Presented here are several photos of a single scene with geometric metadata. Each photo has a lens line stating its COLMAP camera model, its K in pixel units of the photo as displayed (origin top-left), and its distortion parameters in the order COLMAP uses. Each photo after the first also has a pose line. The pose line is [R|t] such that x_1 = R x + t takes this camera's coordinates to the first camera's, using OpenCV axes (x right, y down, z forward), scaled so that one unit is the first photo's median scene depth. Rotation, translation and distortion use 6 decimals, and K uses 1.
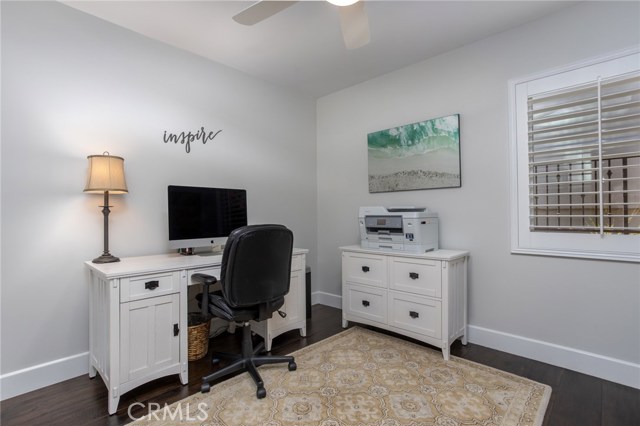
lens RADIAL K [[314.5, 0, 320.0], [0, 314.5, 213.0], [0, 0, 1]] dist [-0.003607, -0.000007]
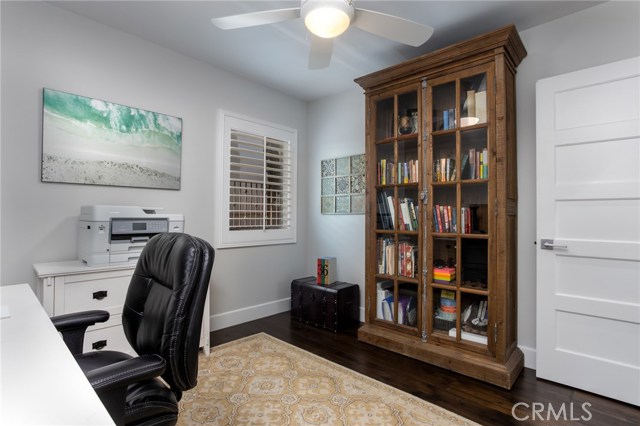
lens RADIAL K [[314.5, 0, 320.0], [0, 314.5, 213.0], [0, 0, 1]] dist [-0.003607, -0.000007]
pose [[-0.008535, 0.018573, 0.999791, -0.580729], [-0.011151, 0.999764, -0.018667, 0.005277], [-0.999901, -0.011308, -0.008326, 0.553831]]
